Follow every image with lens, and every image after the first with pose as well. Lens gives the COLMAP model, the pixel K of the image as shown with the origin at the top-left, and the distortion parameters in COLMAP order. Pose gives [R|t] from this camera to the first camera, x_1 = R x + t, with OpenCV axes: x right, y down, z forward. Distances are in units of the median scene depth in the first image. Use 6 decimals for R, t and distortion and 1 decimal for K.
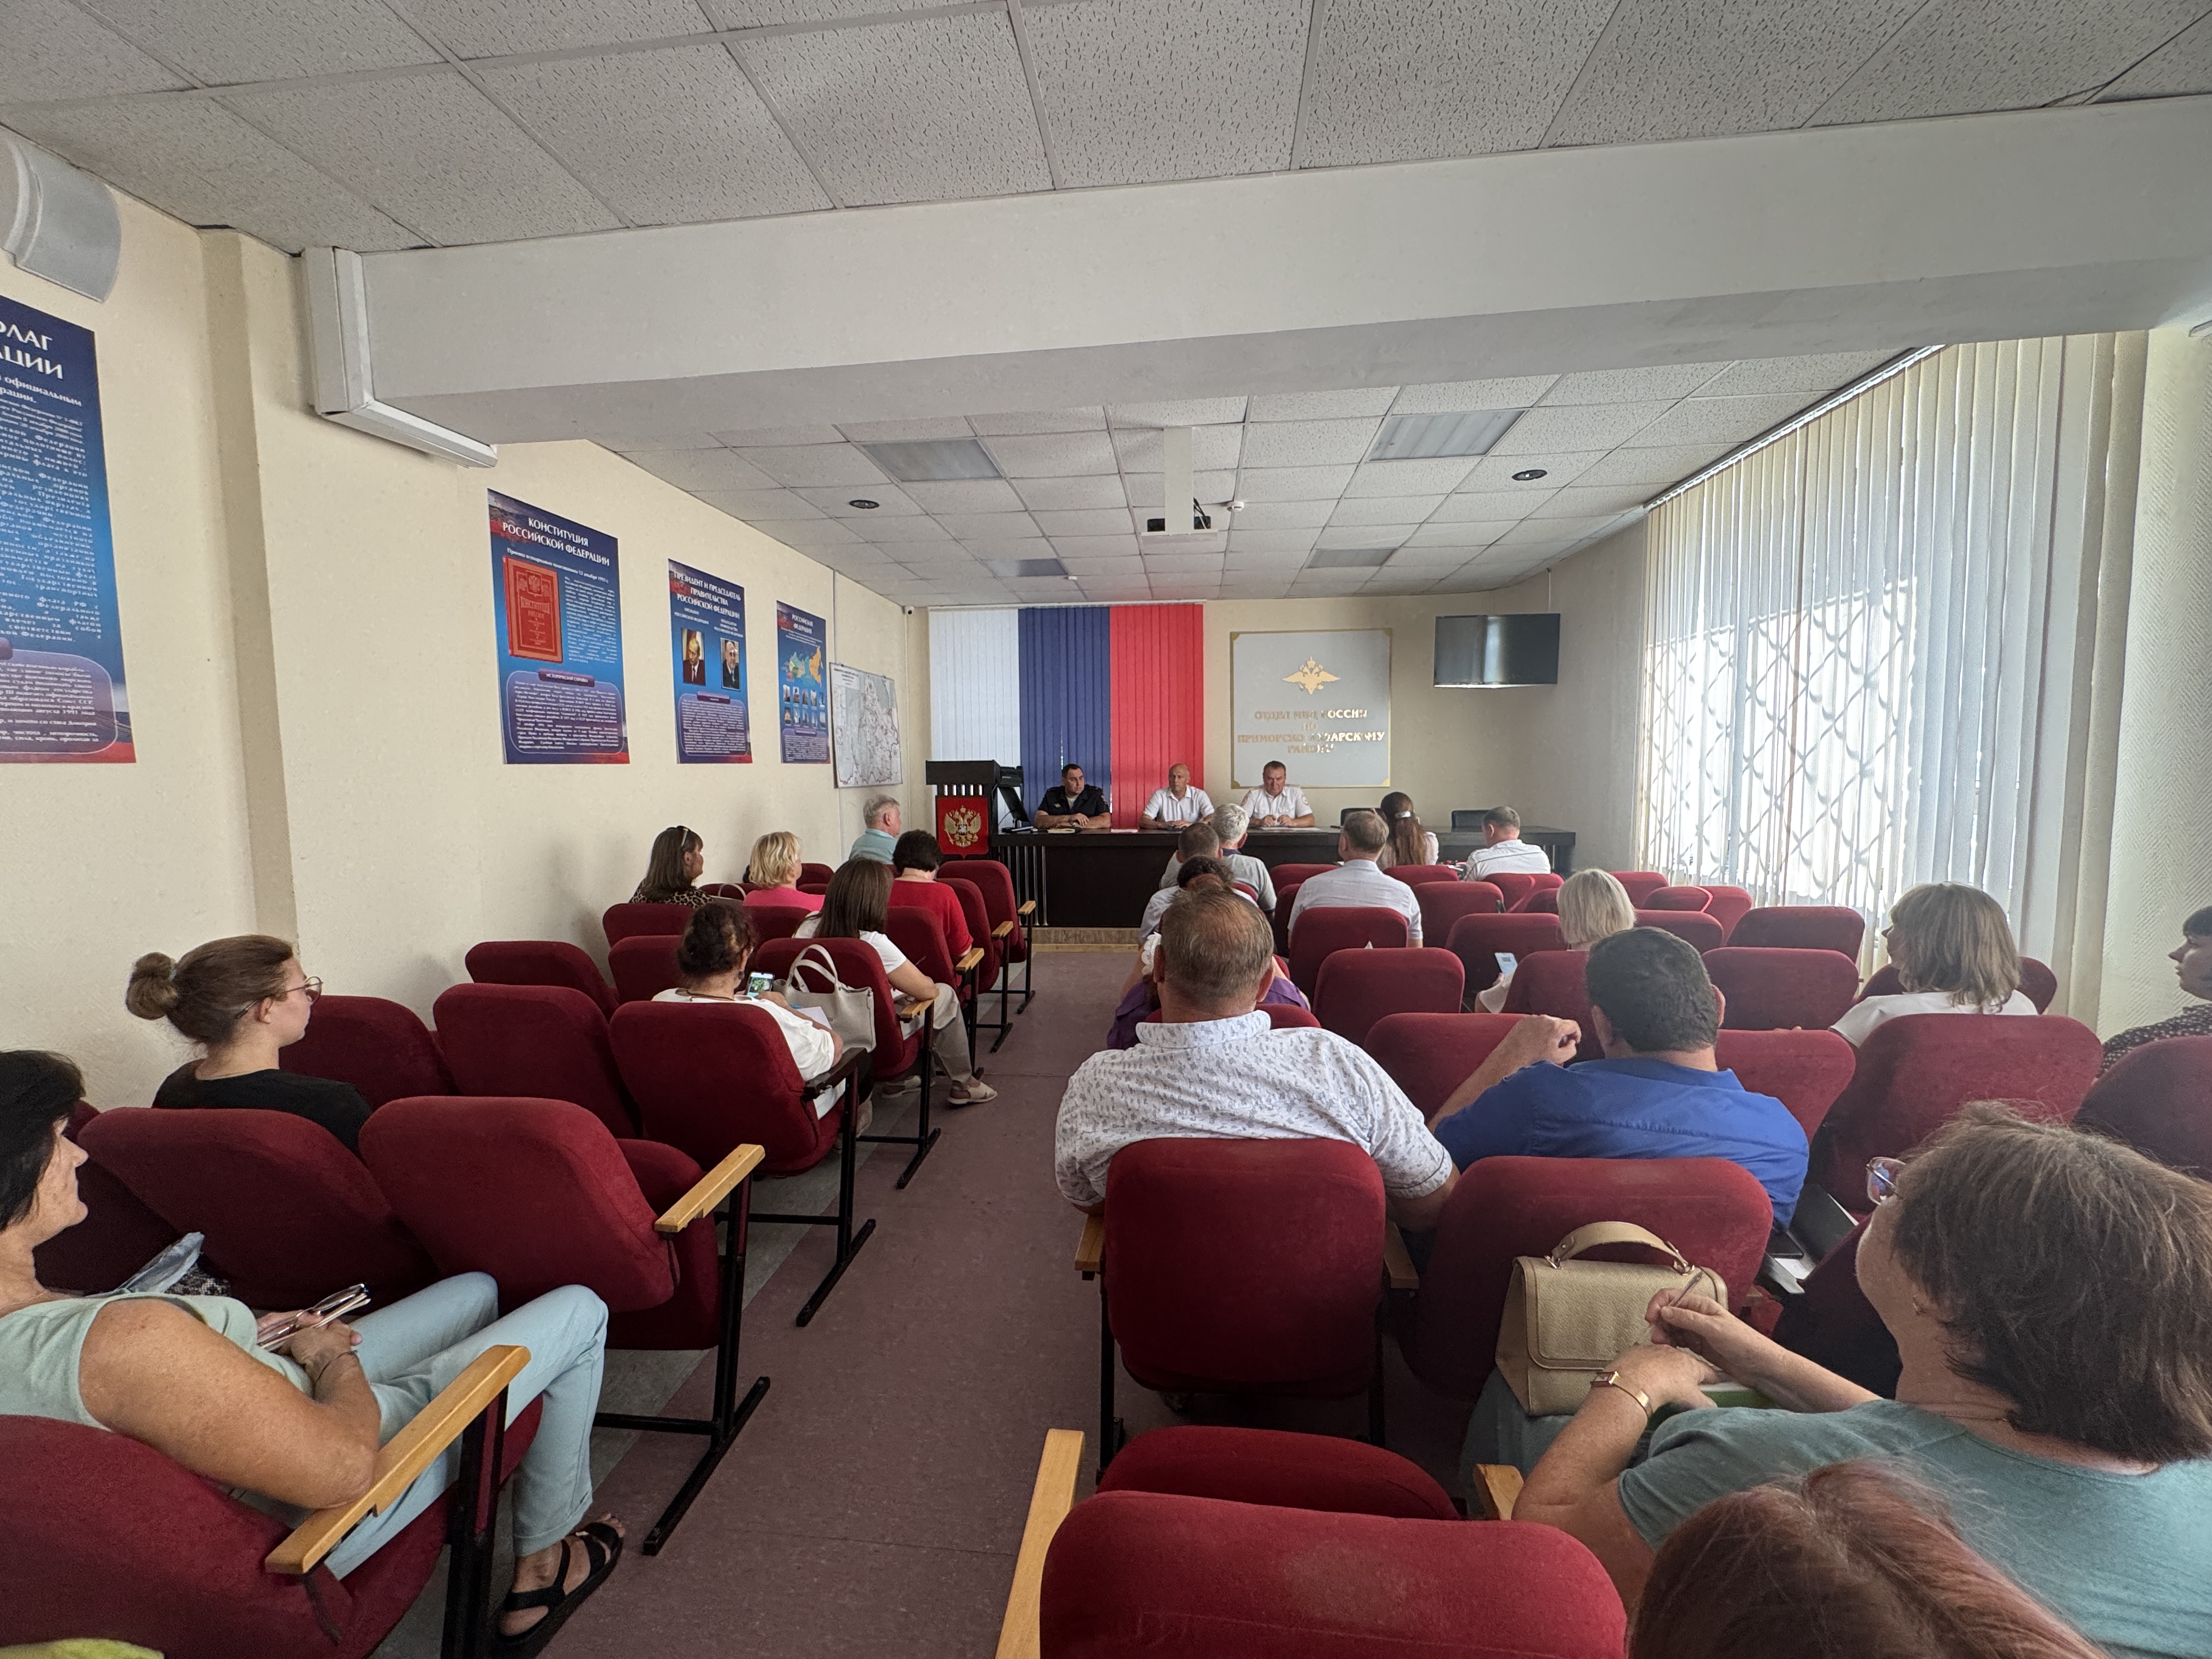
lens RADIAL K [[872.7, 0, 1105.1], [0, 872.7, 819.2], [0, 0, 1]] dist [0.000231, 0.000047]
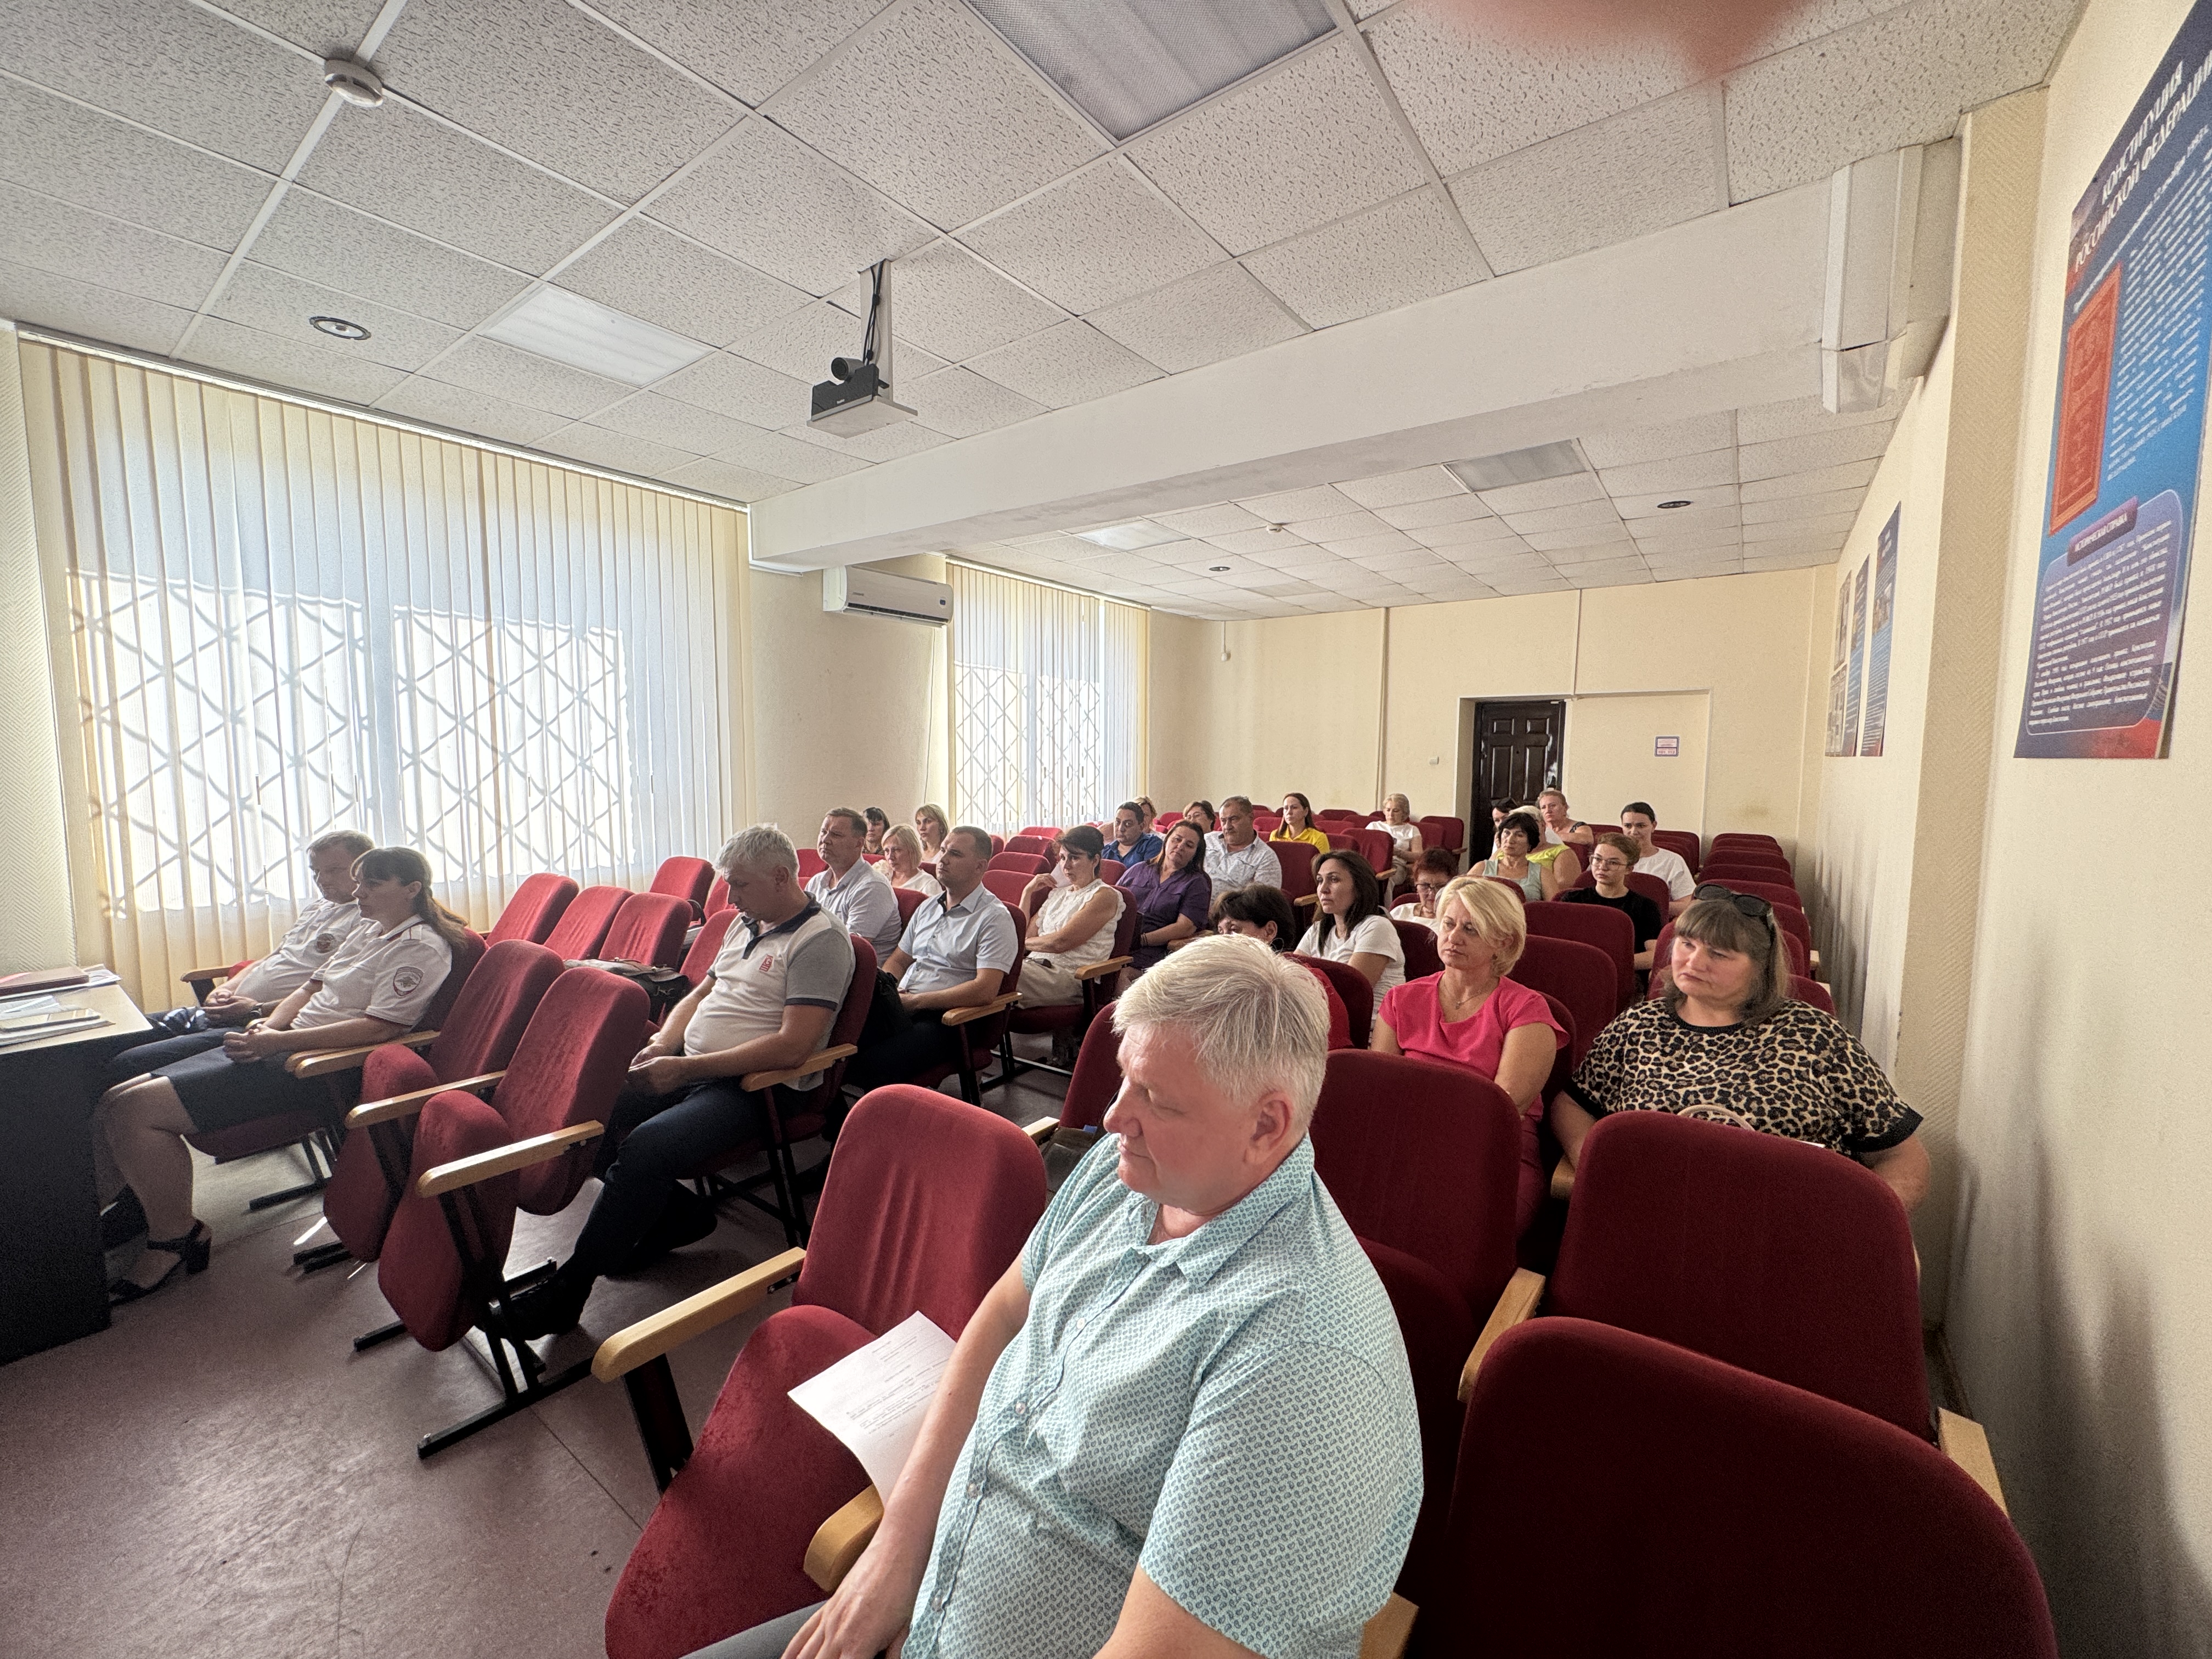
lens RADIAL K [[872.7, 0, 1105.1], [0, 872.7, 819.2], [0, 0, 1]] dist [0.000231, 0.000047]
pose [[-0.865306, -0.034423, 0.500060, -0.271686], [0.034553, 0.991169, 0.128021, -0.064897], [-0.500051, 0.128056, -0.856476, 0.987372]]
